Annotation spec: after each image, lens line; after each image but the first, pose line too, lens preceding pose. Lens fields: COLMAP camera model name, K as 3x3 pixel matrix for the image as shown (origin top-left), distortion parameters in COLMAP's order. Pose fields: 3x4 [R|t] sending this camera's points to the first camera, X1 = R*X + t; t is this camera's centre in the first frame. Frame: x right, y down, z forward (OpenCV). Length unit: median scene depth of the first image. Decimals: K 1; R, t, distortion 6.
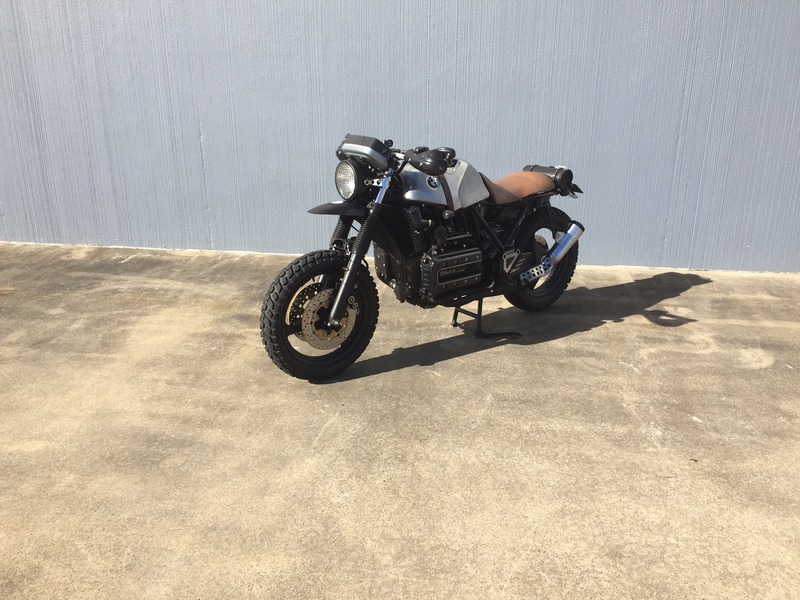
lens RADIAL K [[665.0, 0, 400.0], [0, 665.0, 300.0], [0, 0, 1]] dist [0.093958, -0.127929]
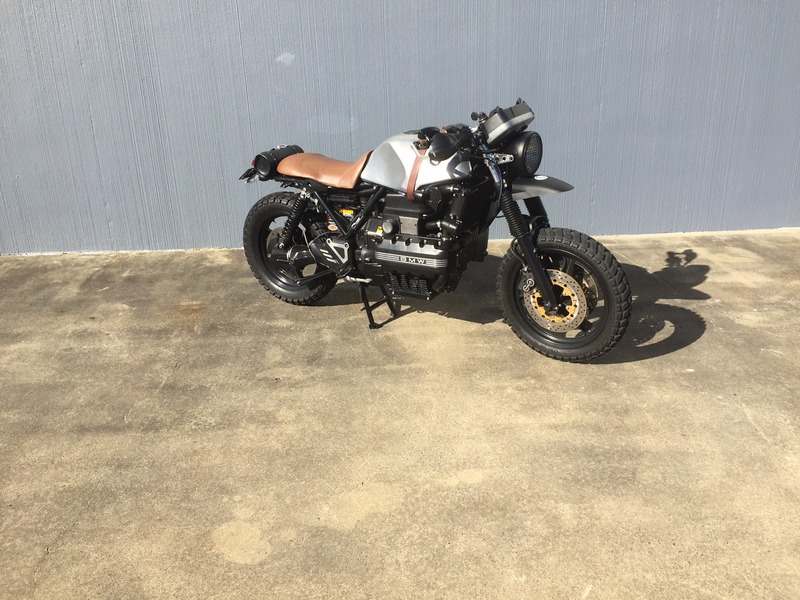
lens RADIAL K [[665.0, 0, 400.0], [0, 665.0, 300.0], [0, 0, 1]] dist [0.093958, -0.127929]
pose [[0.985125, -0.085904, 0.148827, -0.522987], [0.082136, 0.996130, 0.031293, -0.030185], [-0.150940, -0.018604, 0.988368, 0.121842]]
